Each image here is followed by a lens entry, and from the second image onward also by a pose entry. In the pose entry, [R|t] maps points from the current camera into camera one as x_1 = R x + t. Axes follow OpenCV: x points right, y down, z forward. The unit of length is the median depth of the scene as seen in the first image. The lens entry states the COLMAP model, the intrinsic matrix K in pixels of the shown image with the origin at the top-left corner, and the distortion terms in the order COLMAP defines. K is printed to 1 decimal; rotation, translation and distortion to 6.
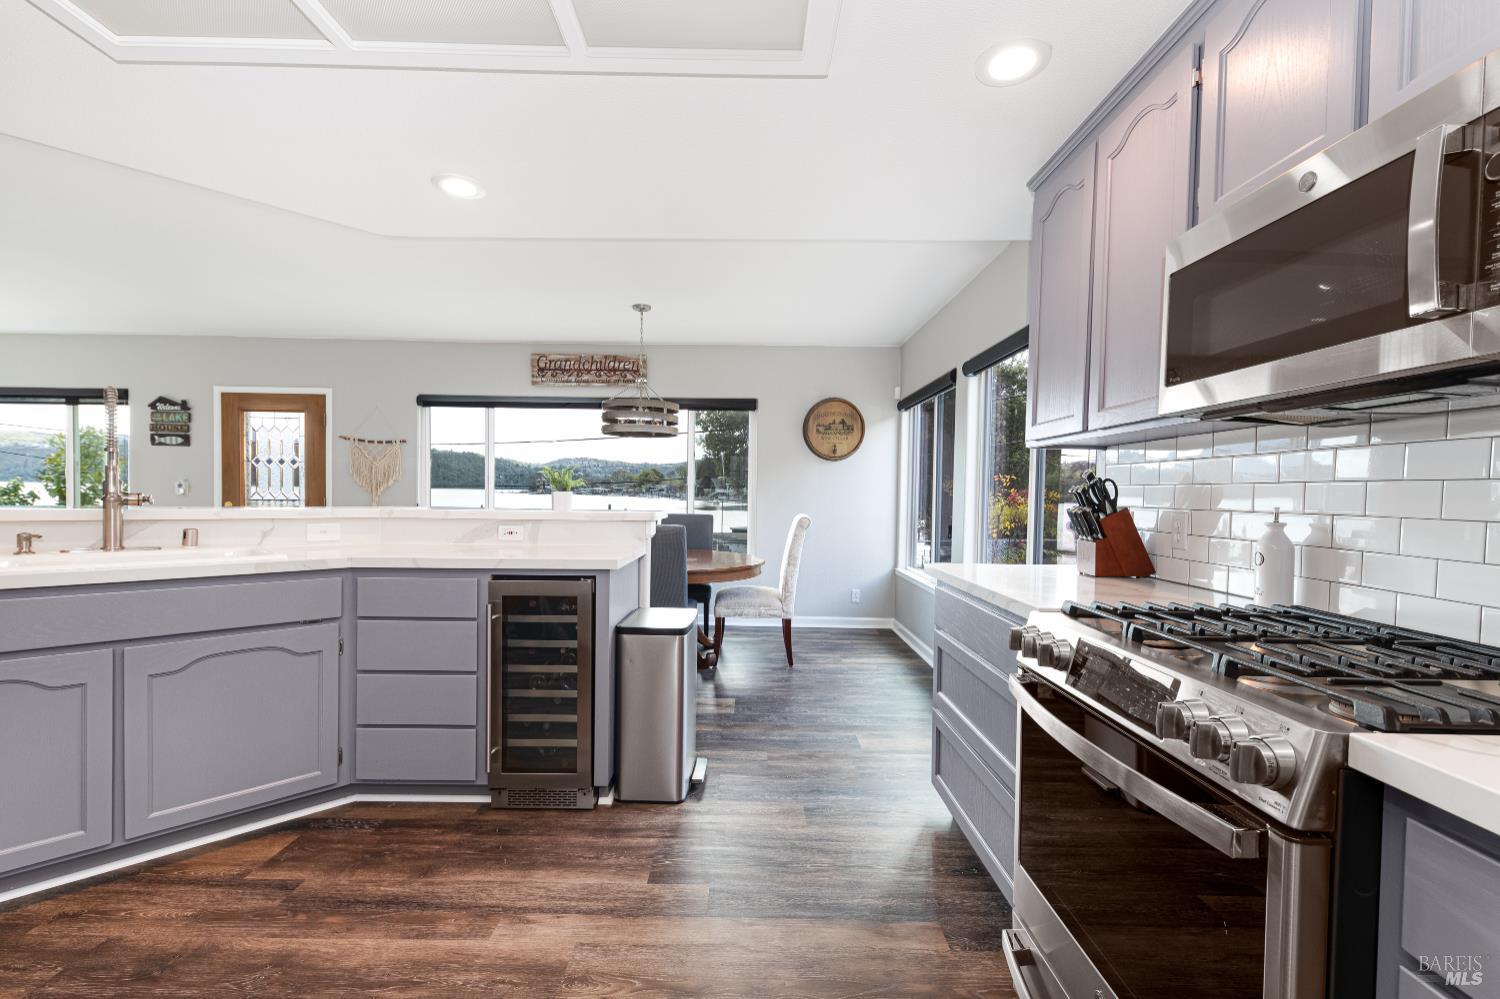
lens RADIAL K [[648.1, 0, 750.0], [0, 648.1, 499.5], [0, 0, 1]] dist [0.014149, 0.000428]
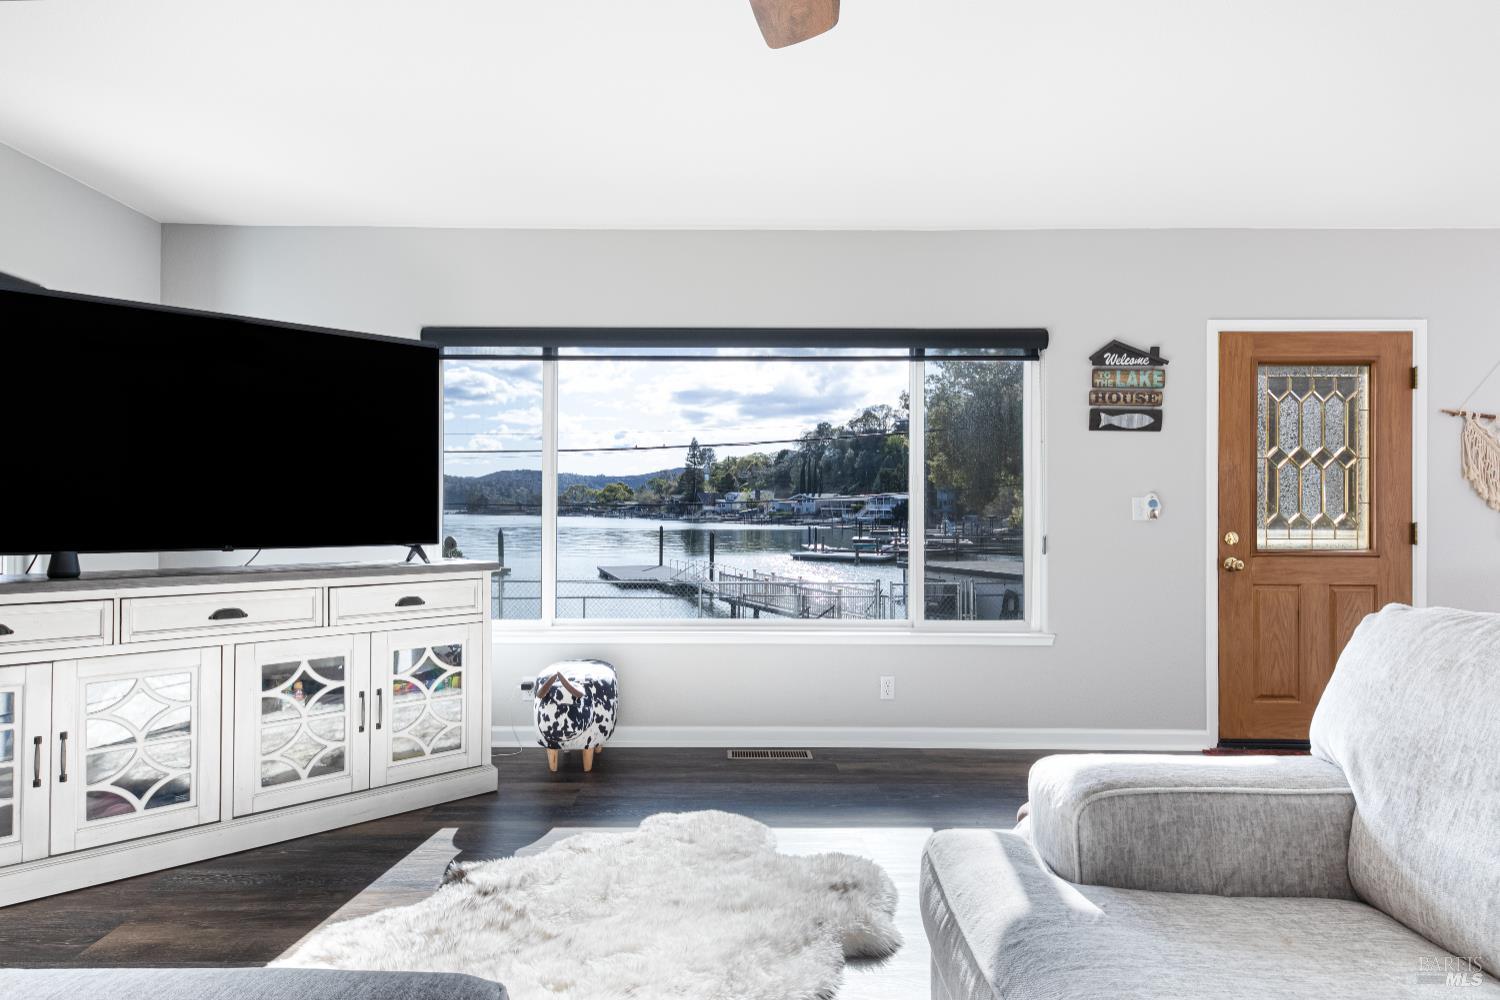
lens RADIAL K [[787.1, 0, 744.2], [0, 787.1, 507.9], [0, 0, 1]] dist [0.015881, 0.000977]
pose [[0.999917, -0.011627, 0.005599, -1.213725], [0.011721, 0.999785, -0.017111, -0.010223], [-0.005399, 0.017175, 0.999838, 0.345997]]
